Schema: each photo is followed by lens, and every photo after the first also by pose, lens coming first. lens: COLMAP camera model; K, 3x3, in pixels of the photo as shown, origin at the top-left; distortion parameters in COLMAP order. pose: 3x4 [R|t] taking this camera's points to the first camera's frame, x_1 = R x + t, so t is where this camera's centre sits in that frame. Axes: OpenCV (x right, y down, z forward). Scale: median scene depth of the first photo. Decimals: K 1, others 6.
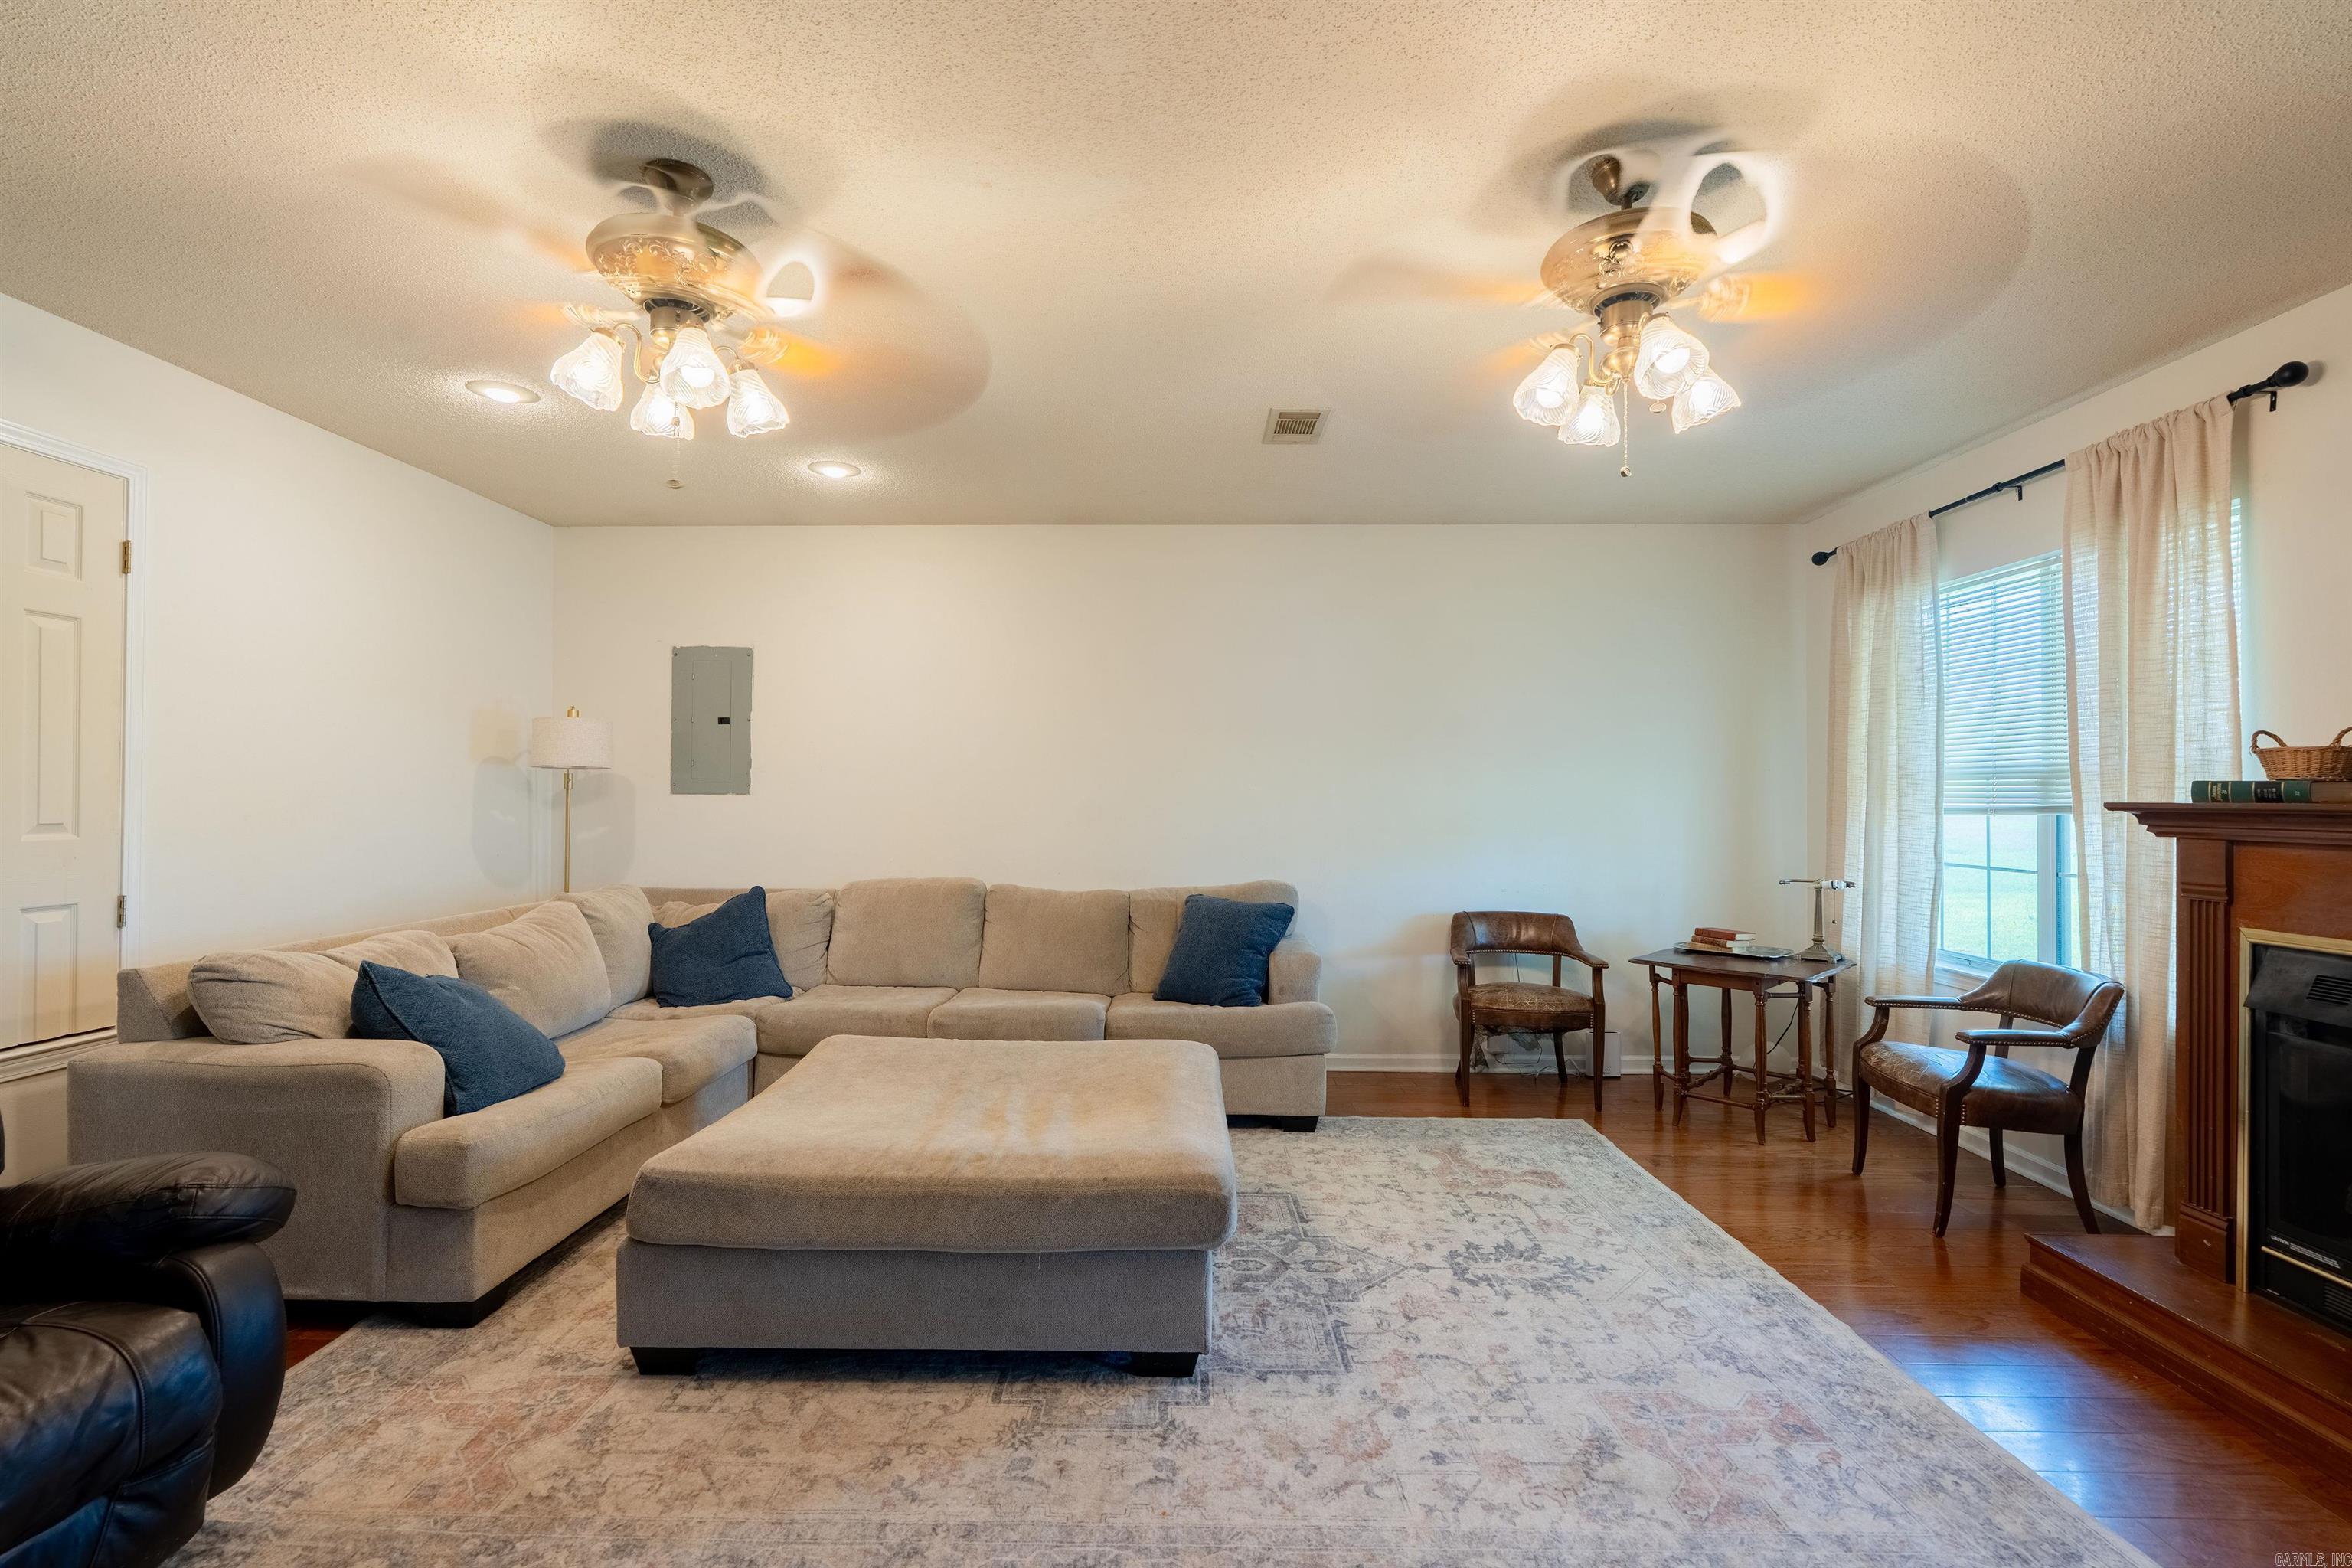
lens RADIAL K [[1057.7, 0, 1176.0], [0, 1057.7, 784.0], [0, 0, 1]] dist [-0.000086, -0.000076]
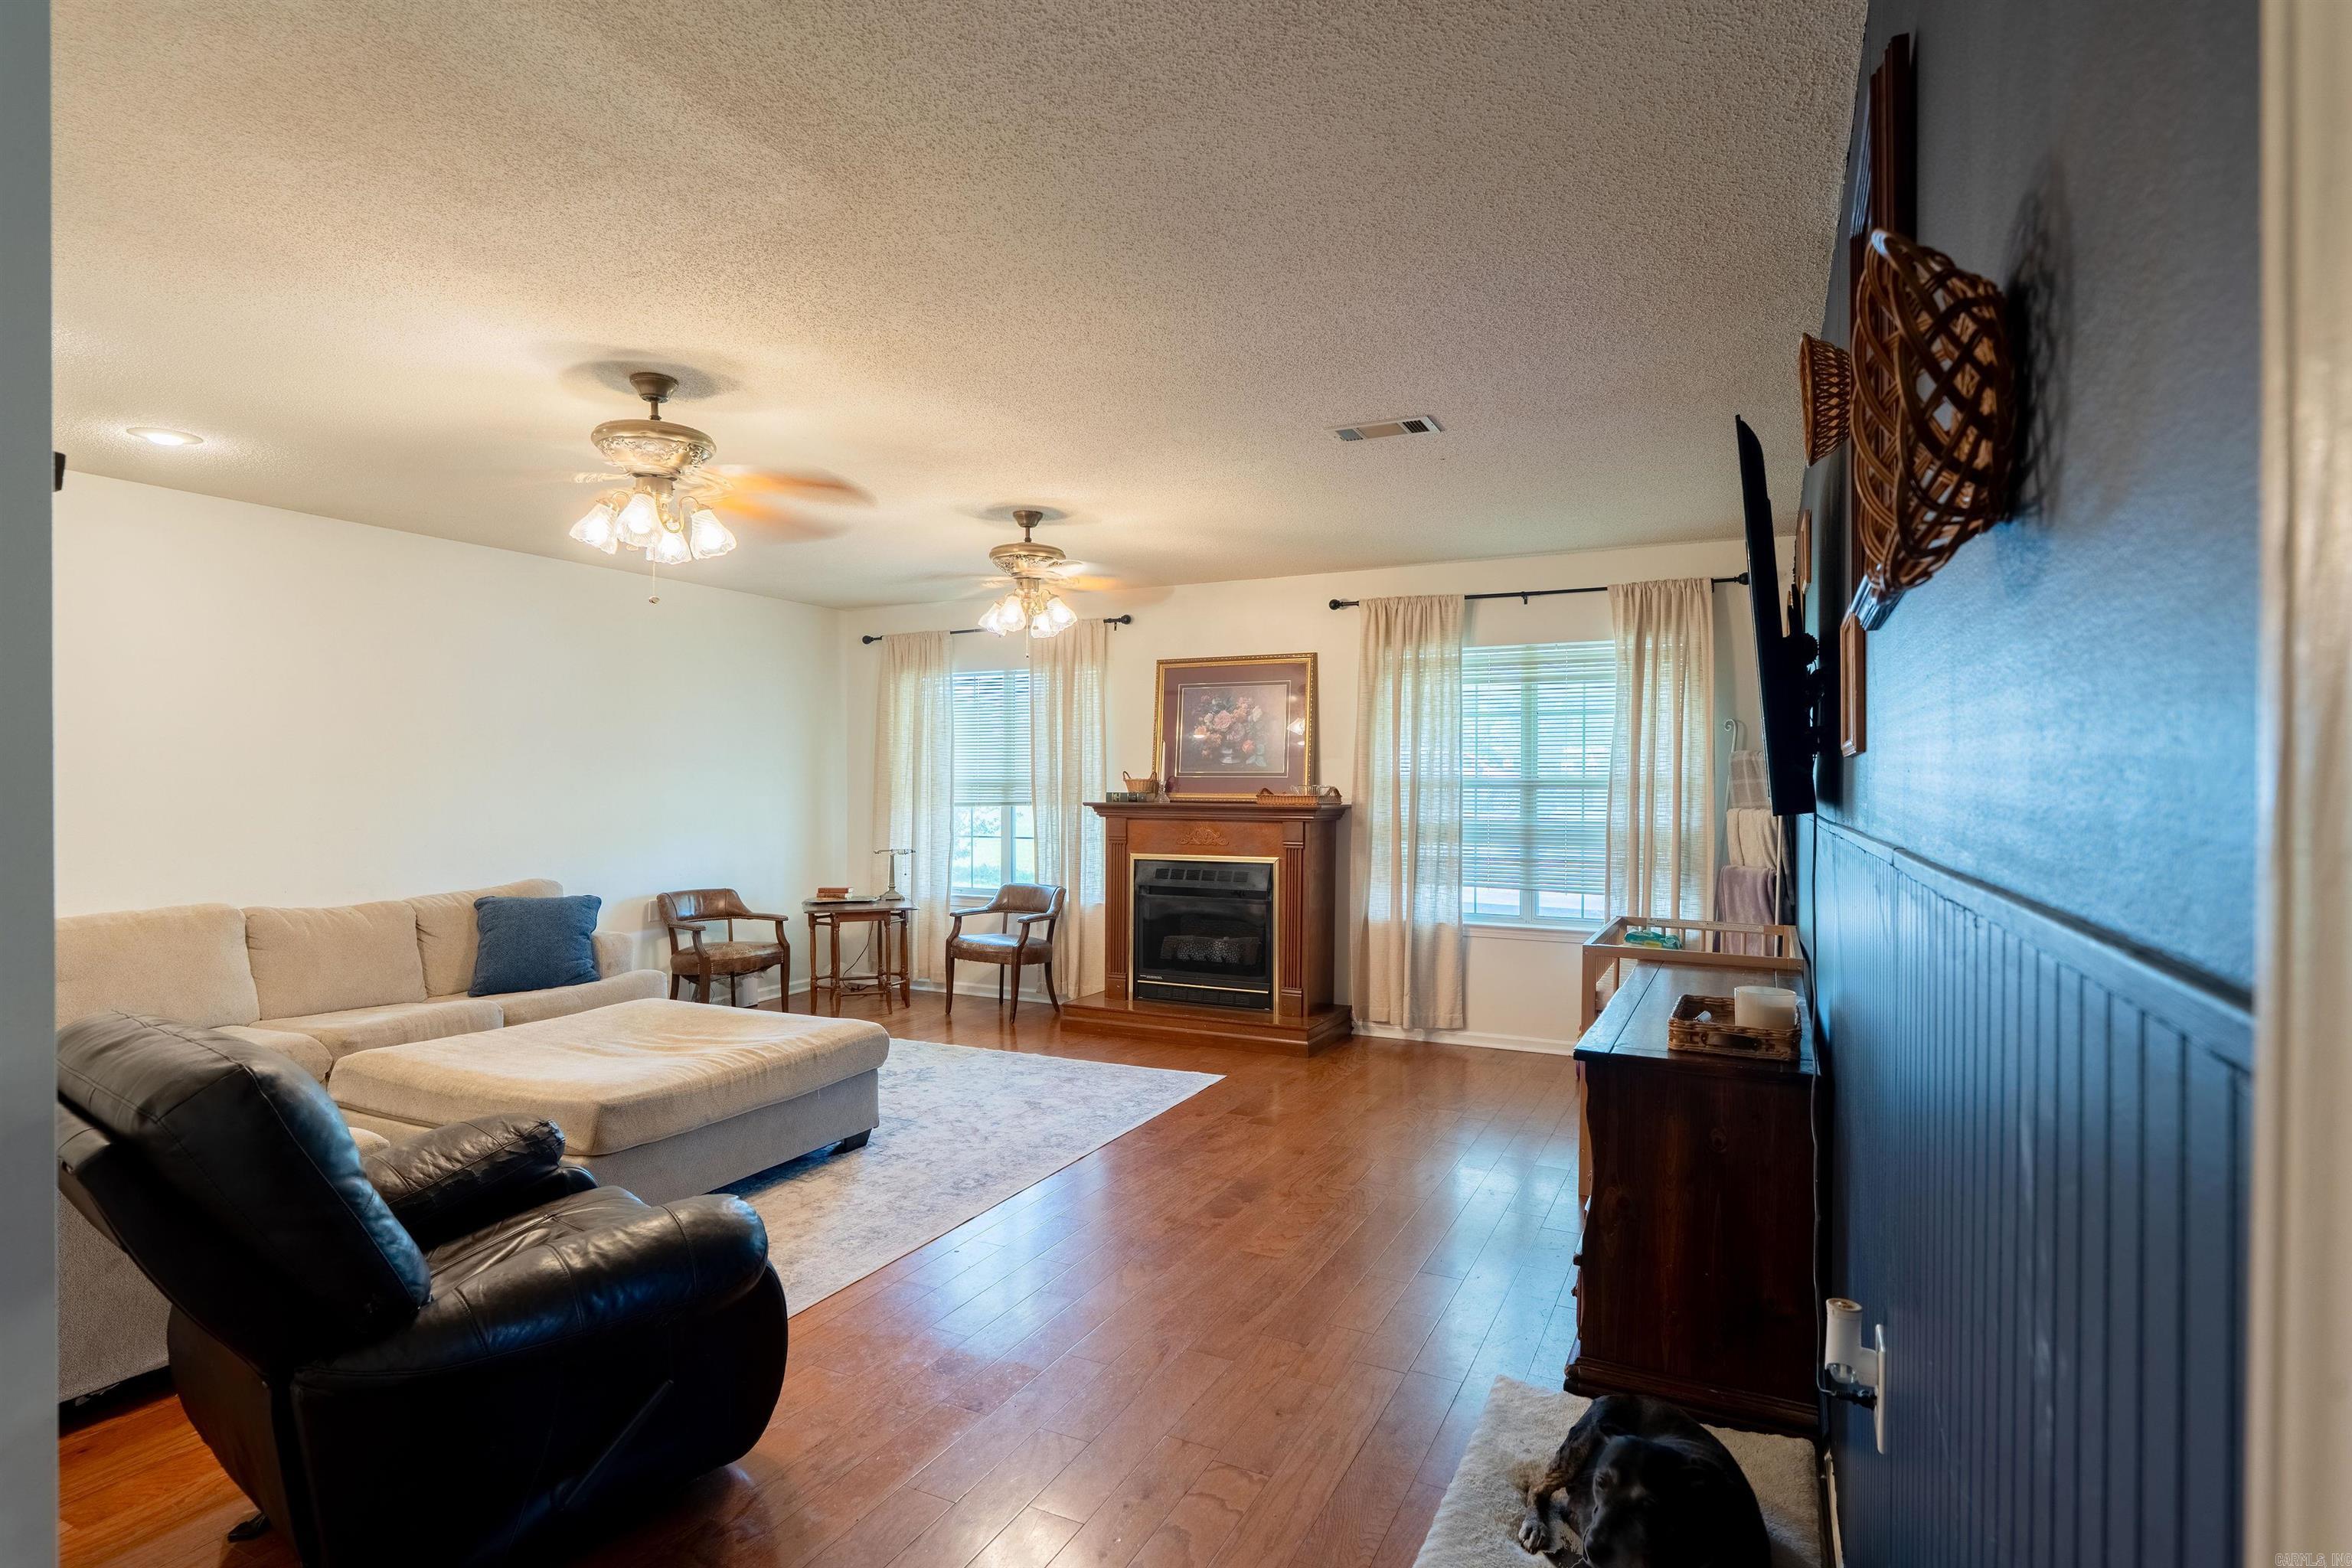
lens RADIAL K [[1203.2, 0, 1176.0], [0, 1203.2, 784.0], [0, 0, 1]] dist [-0.000977, -0.000144]
pose [[0.430587, -0.008225, 0.902511, -1.426989], [-0.010348, 0.999848, 0.014049, -0.063503], [-0.902490, -0.015389, 0.430437, -0.282792]]
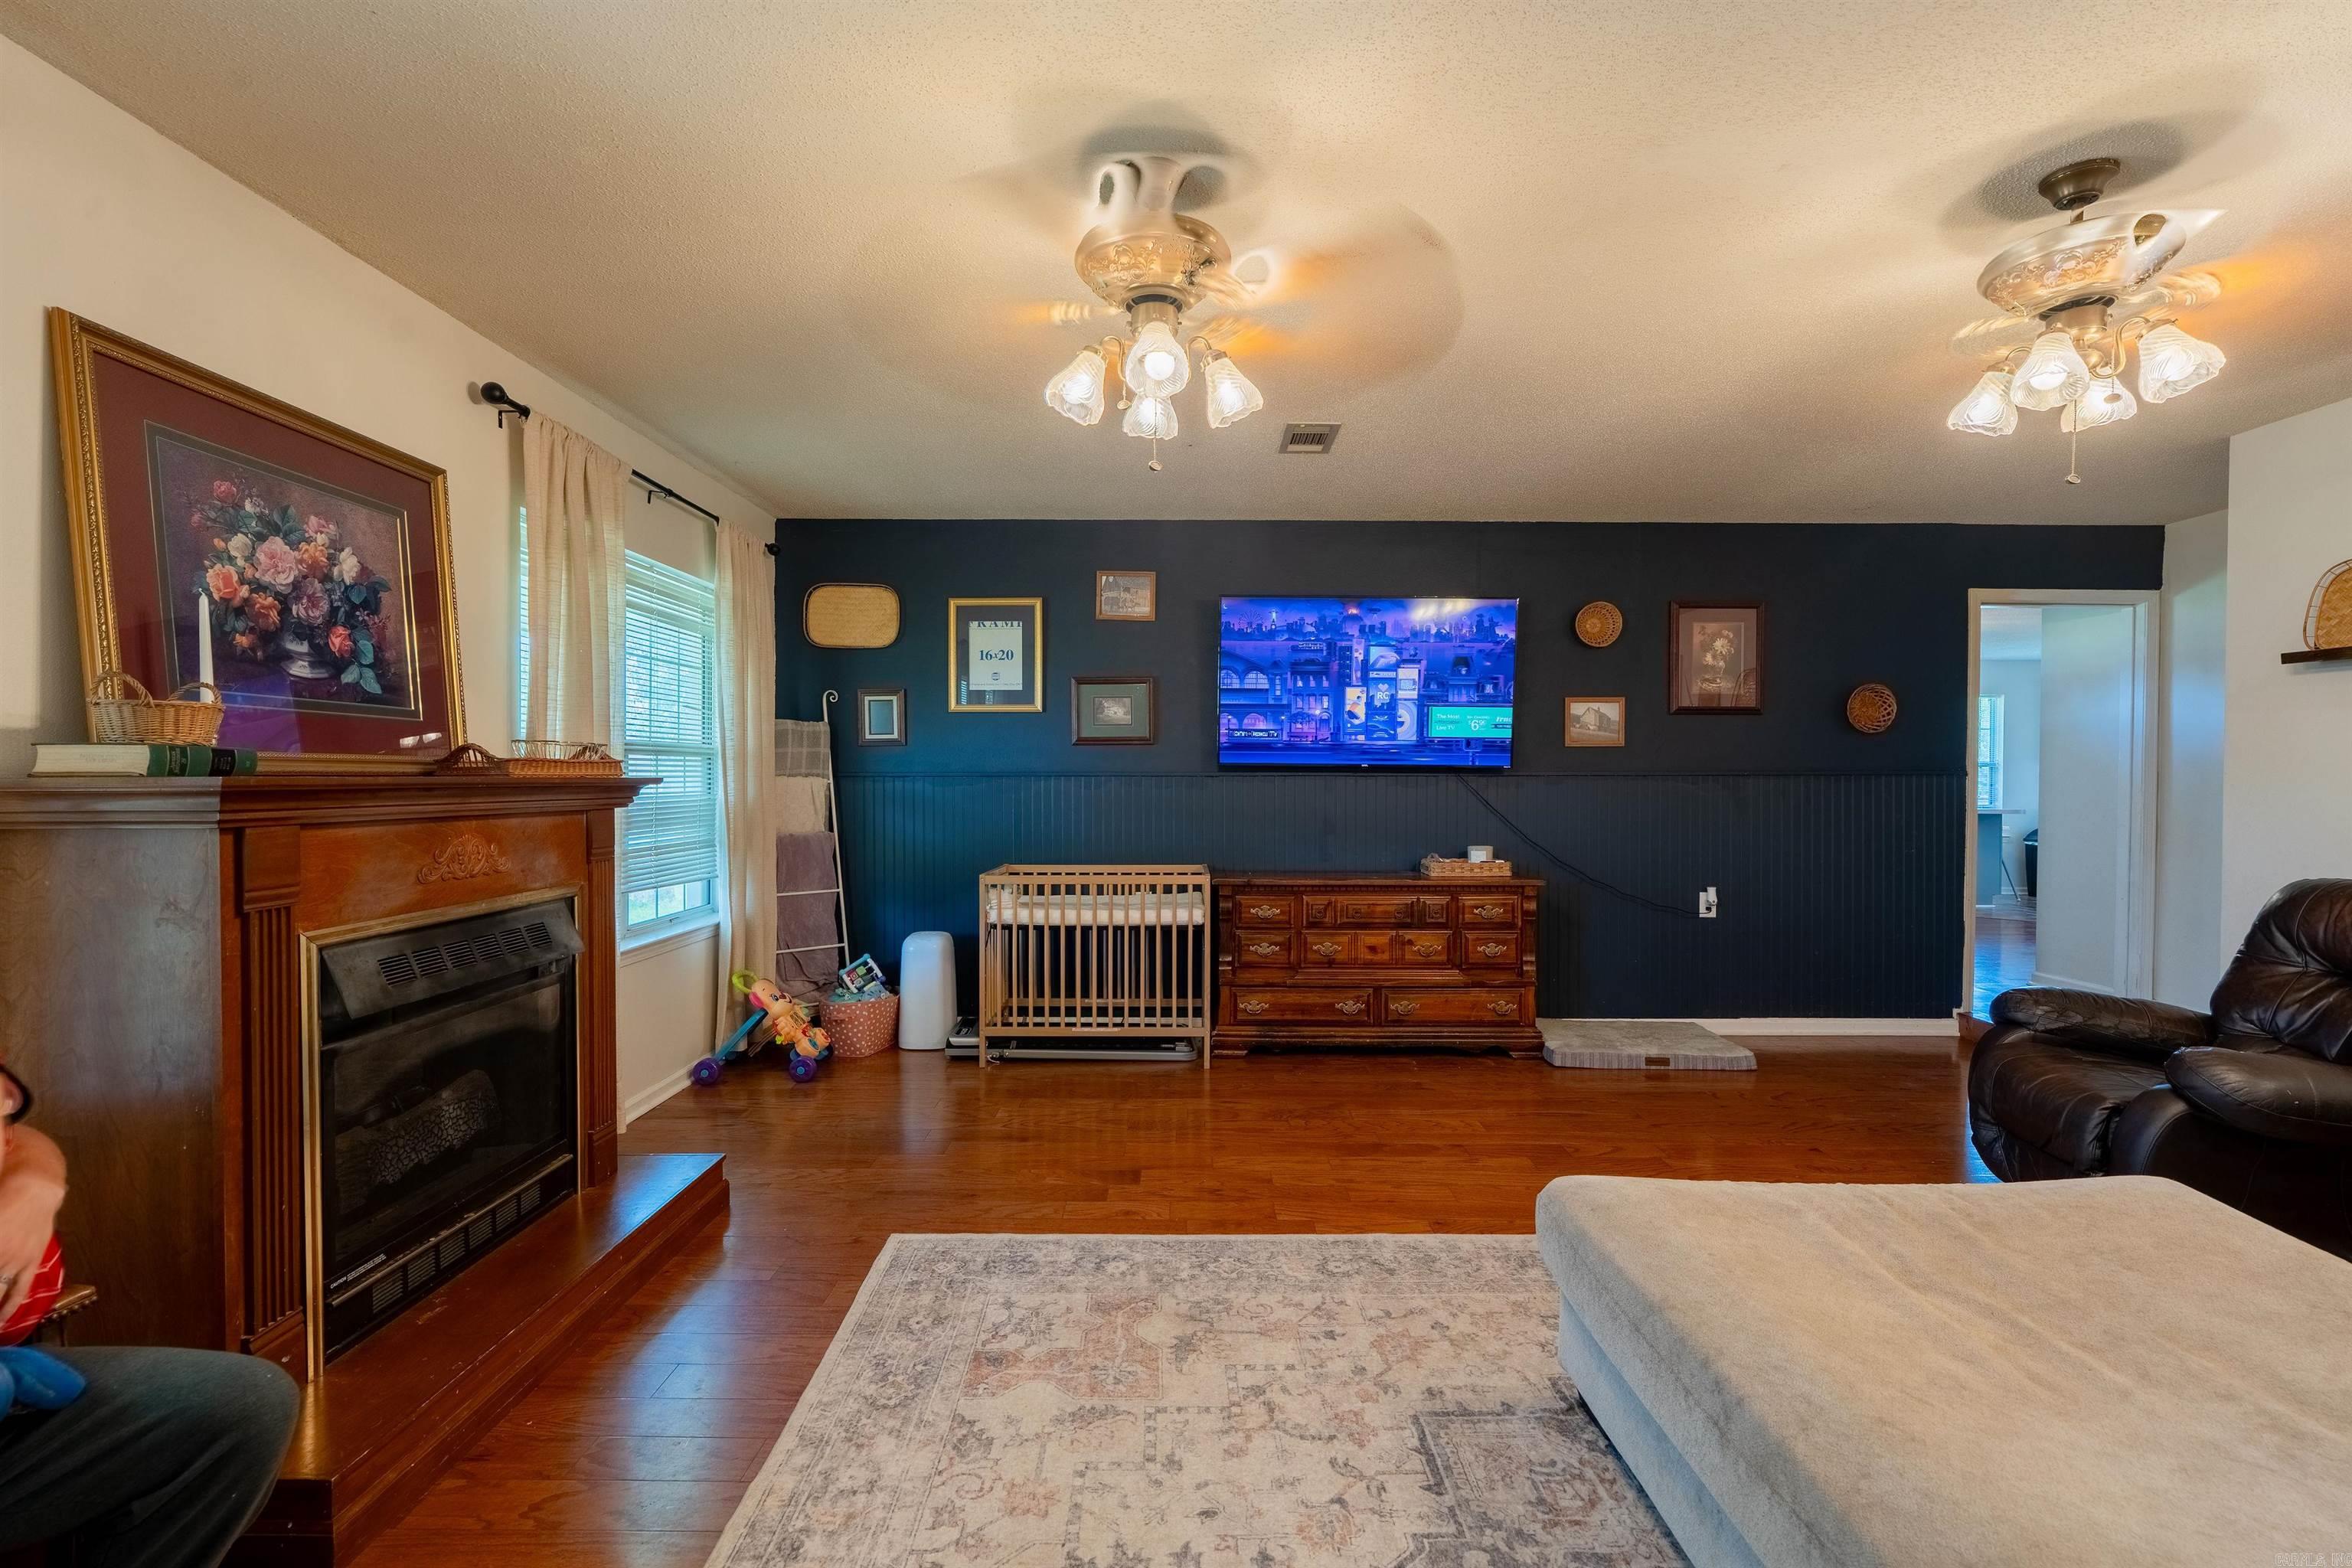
lens RADIAL K [[1057.7, 0, 1176.0], [0, 1057.7, 784.0], [0, 0, 1]] dist [-0.000086, -0.000076]
pose [[-0.999947, -0.009068, -0.004826, 0.350201], [-0.009046, 0.999949, -0.004588, 0.021064], [0.004867, -0.004544, -0.999978, 1.773090]]
